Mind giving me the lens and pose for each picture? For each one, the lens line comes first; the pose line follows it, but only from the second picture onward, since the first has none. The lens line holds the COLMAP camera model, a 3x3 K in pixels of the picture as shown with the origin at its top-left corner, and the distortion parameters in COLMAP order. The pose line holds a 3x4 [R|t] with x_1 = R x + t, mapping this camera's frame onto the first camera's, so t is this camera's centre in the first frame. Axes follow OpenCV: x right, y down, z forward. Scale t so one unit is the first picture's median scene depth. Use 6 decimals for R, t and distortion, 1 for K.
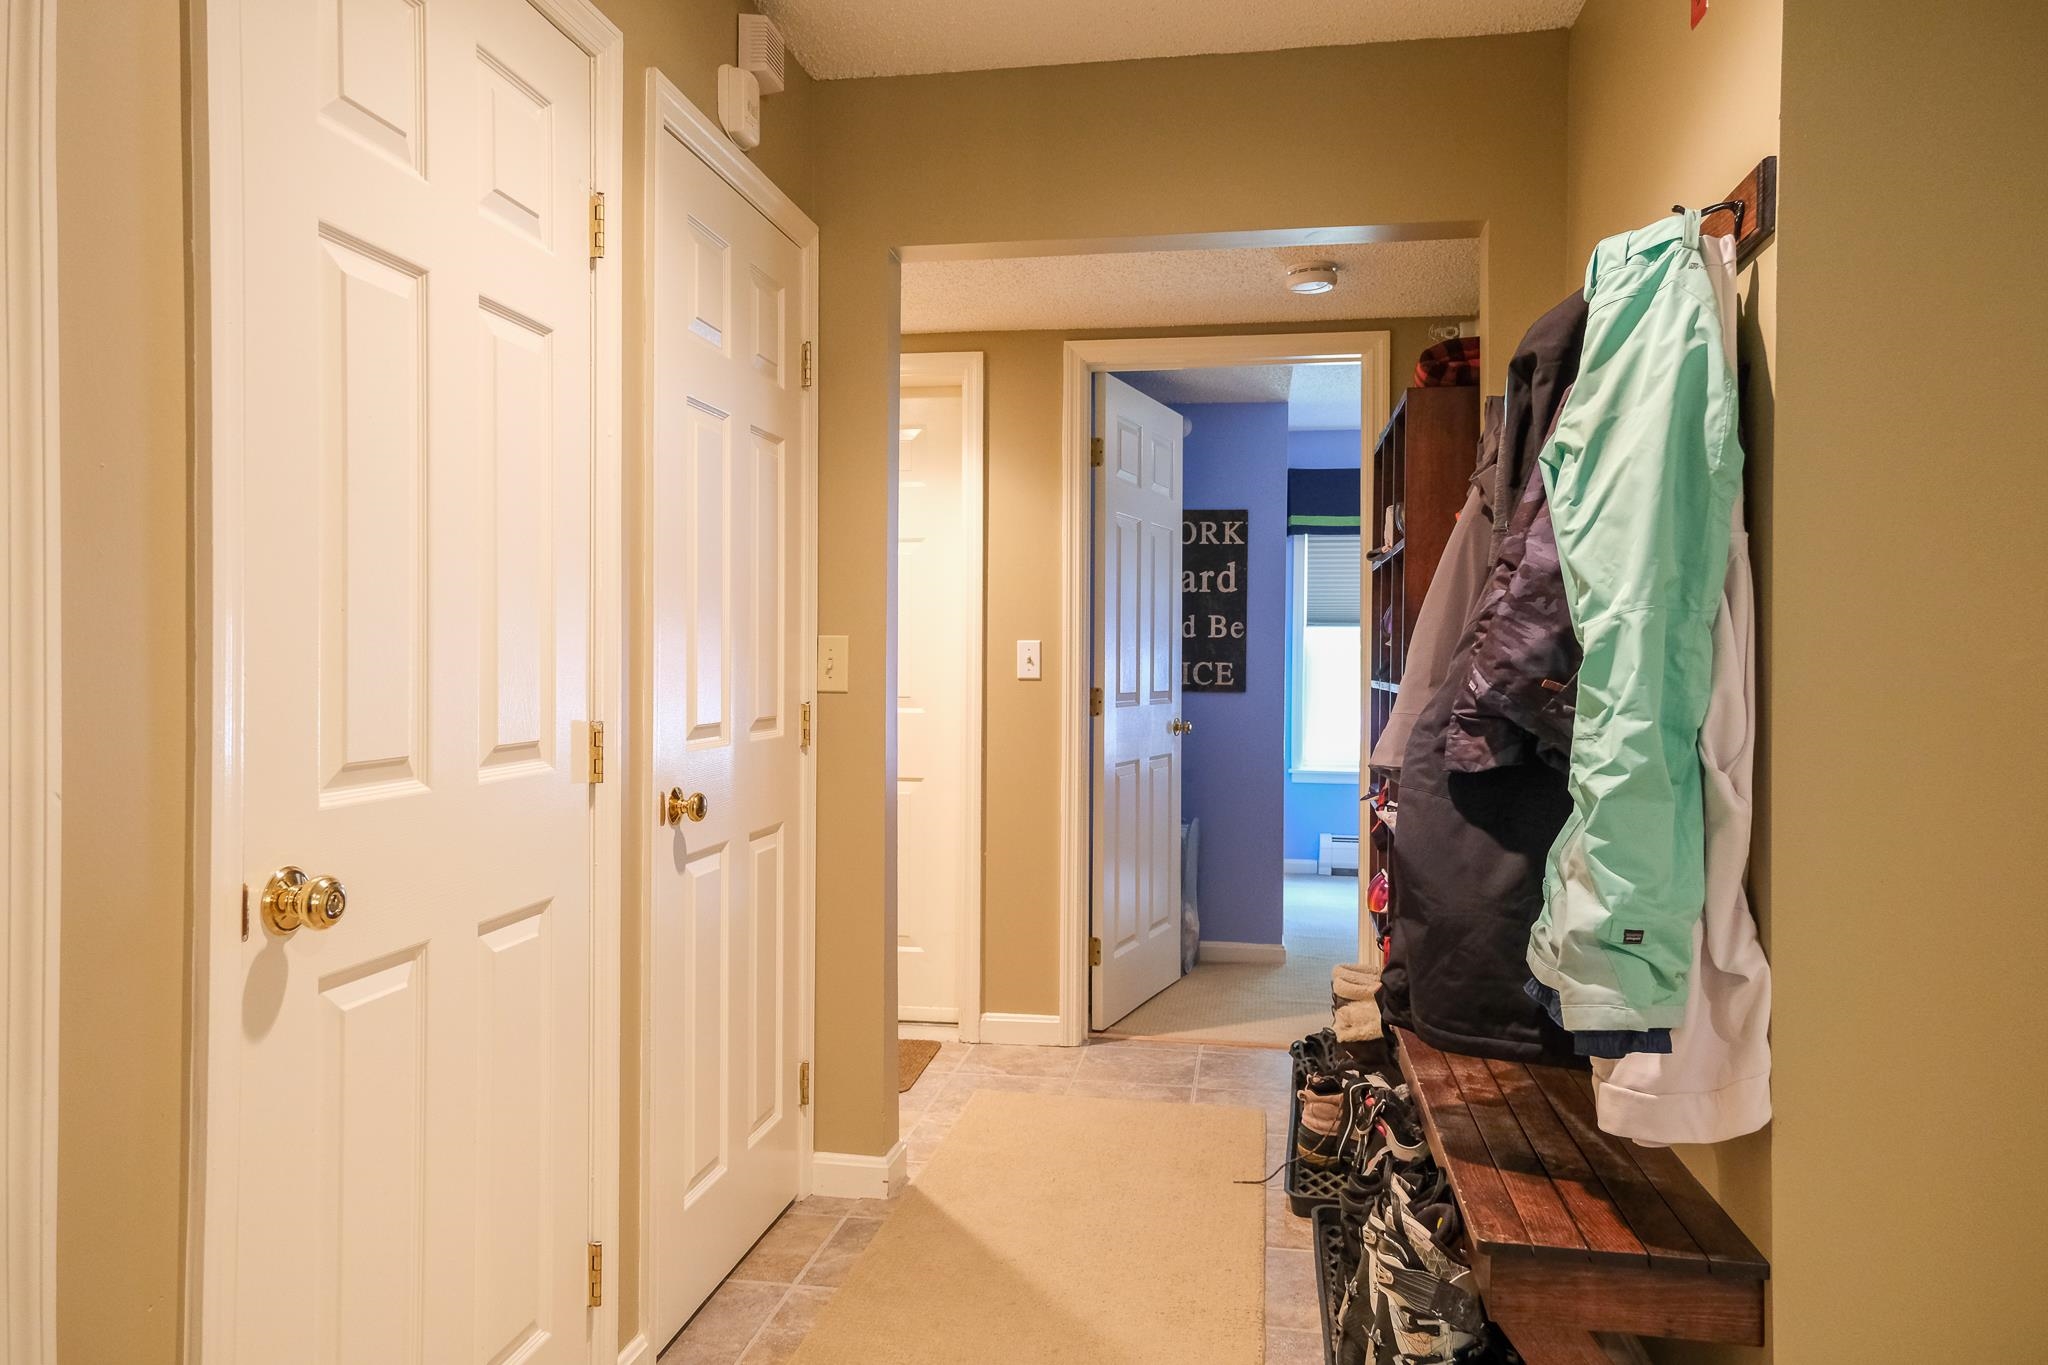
lens RADIAL K [[1403.0, 0, 1024.0], [0, 1403.0, 682.5], [0, 0, 1]] dist [0.006009, 0.006903]
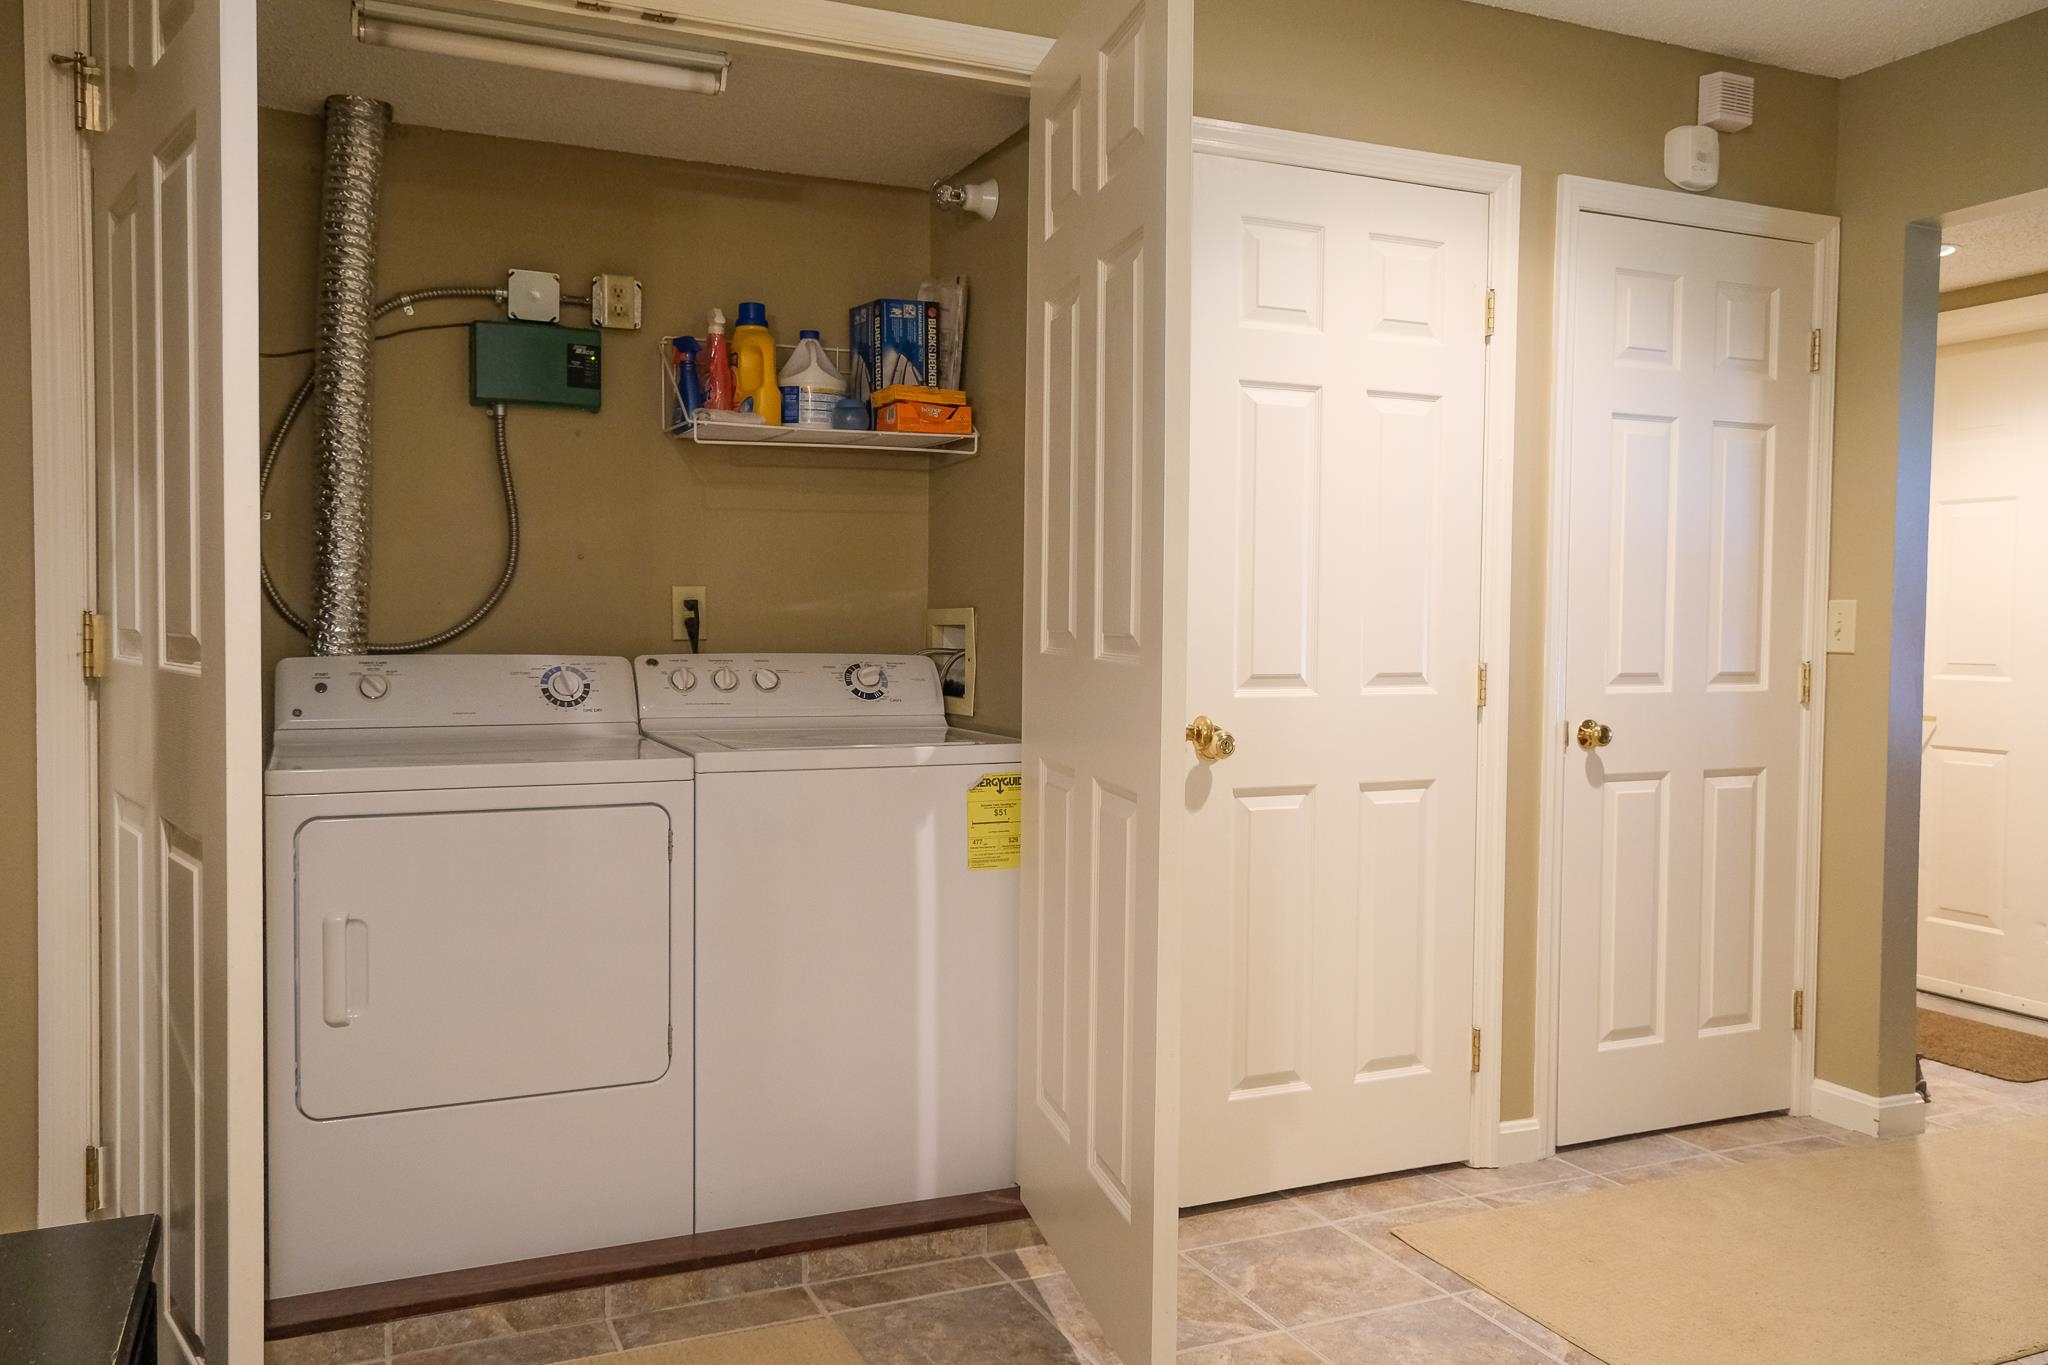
lens RADIAL K [[1565.0, 0, 1024.0], [0, 1565.0, 682.5], [0, 0, 1]] dist [0.003902, 0.002039]
pose [[0.573185, 0.024109, -0.819071, 0.618297], [-0.016127, 0.999705, 0.018140, 0.022283], [0.819267, 0.002812, 0.573405, -0.245646]]
